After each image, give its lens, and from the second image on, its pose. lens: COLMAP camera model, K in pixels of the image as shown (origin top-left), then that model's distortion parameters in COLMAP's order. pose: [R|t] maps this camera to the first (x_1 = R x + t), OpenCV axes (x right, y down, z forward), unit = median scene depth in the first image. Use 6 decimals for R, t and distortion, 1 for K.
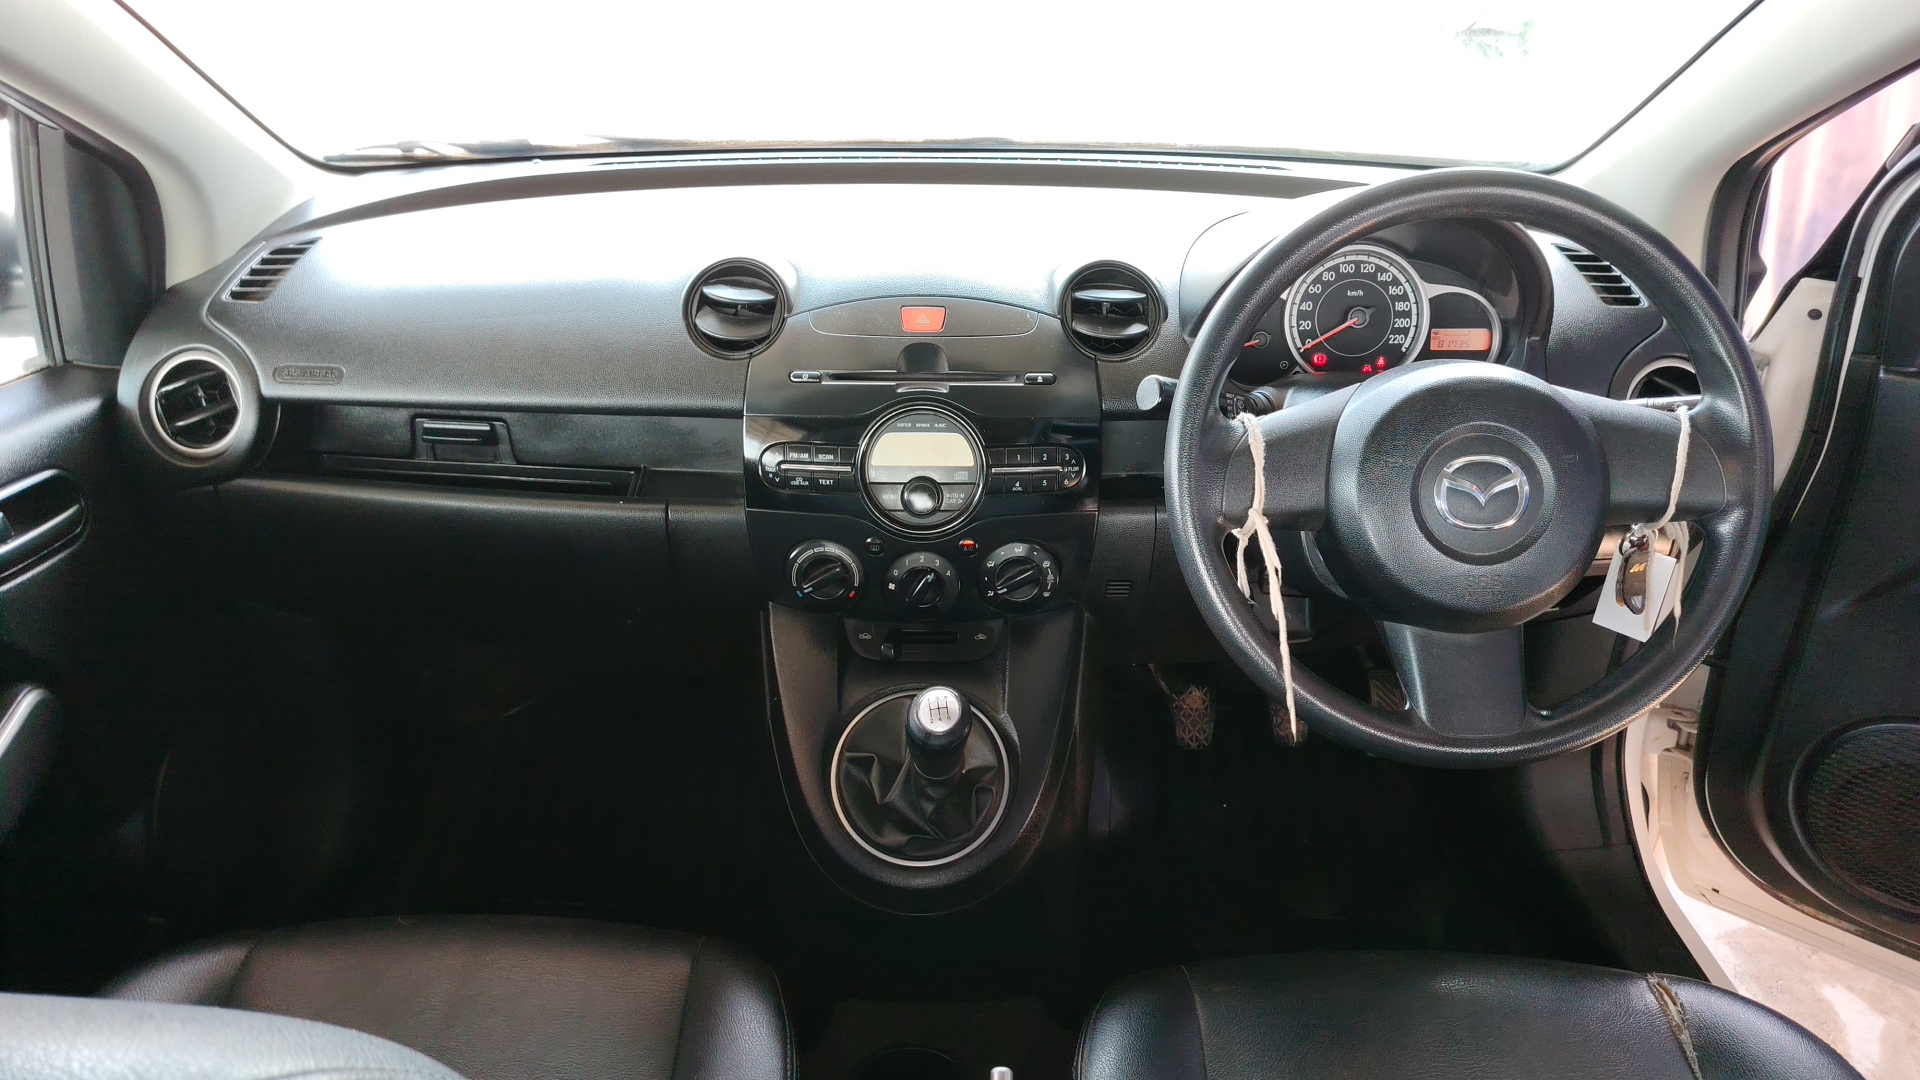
lens RADIAL K [[1374.0, 0, 974.5], [0, 1374.0, 562.8], [0, 0, 1]] dist [0.101601, -0.131159]
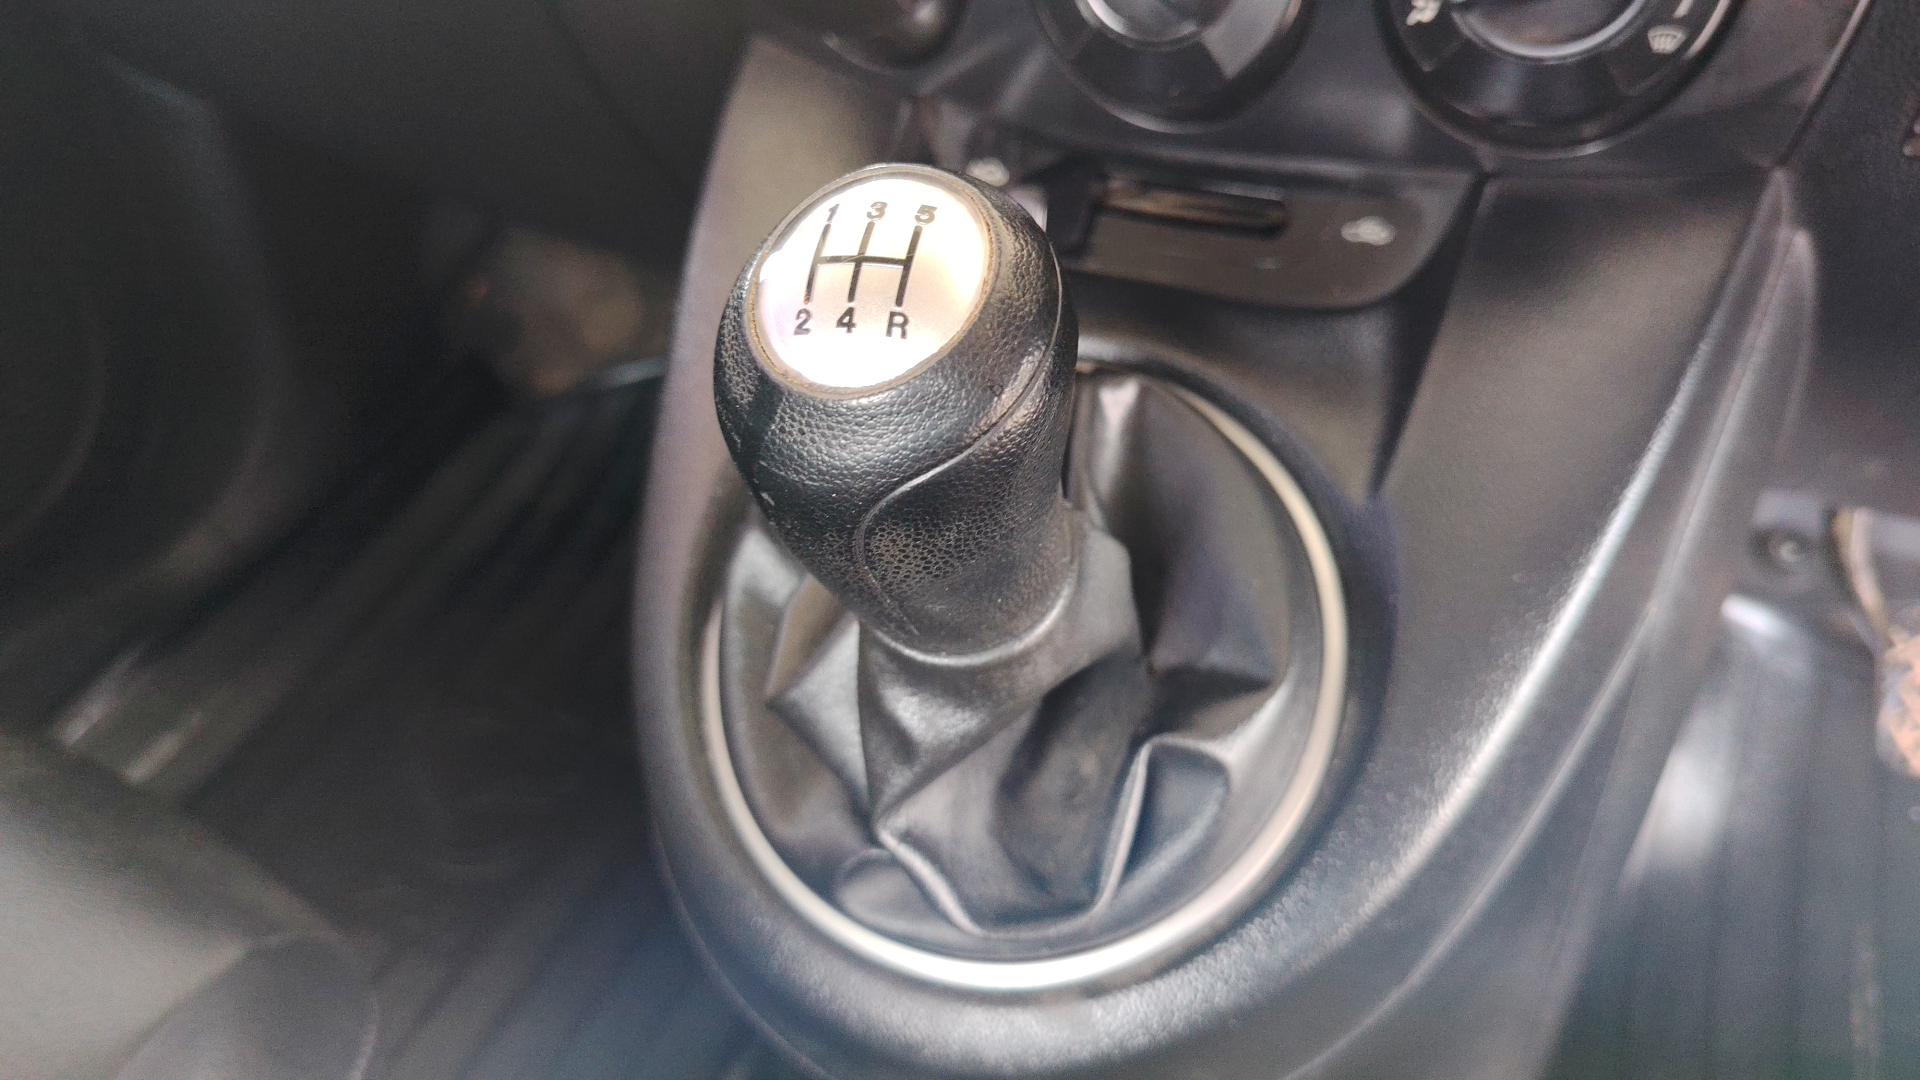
lens RADIAL K [[1380.9, 0, 962.6], [0, 1380.9, 534.8], [0, 0, 1]] dist [0.102403, -0.200402]
pose [[0.906634, 0.219044, -0.360603, 0.048641], [-0.189739, 0.975048, 0.115238, 0.102975], [0.376848, -0.036058, 0.925573, 0.741369]]
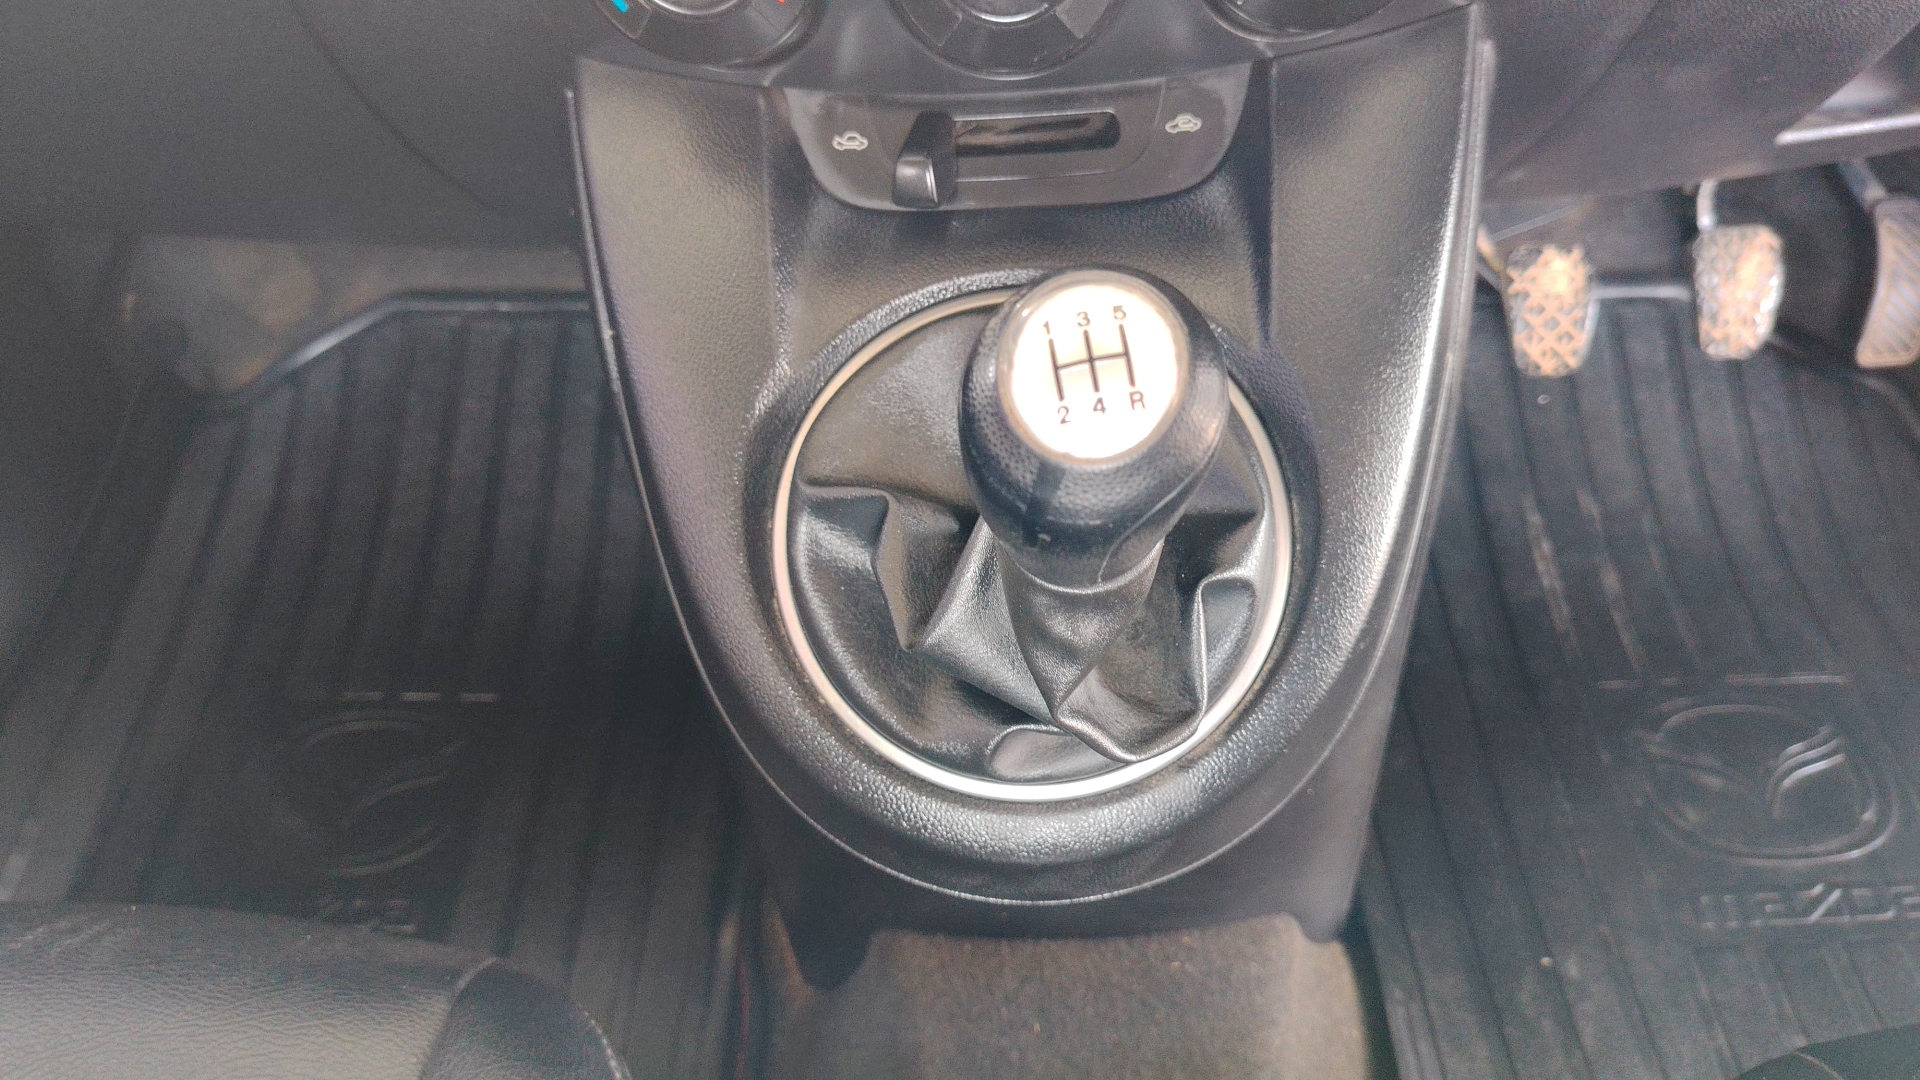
lens RADIAL K [[1374.0, 0, 974.5], [0, 1374.0, 562.8], [0, 0, 1]] dist [0.101601, -0.131159]
pose [[0.996495, -0.039208, -0.073889, -0.026916], [0.058538, 0.957868, 0.281181, 0.062474], [0.059751, -0.284521, 0.956806, 0.667801]]
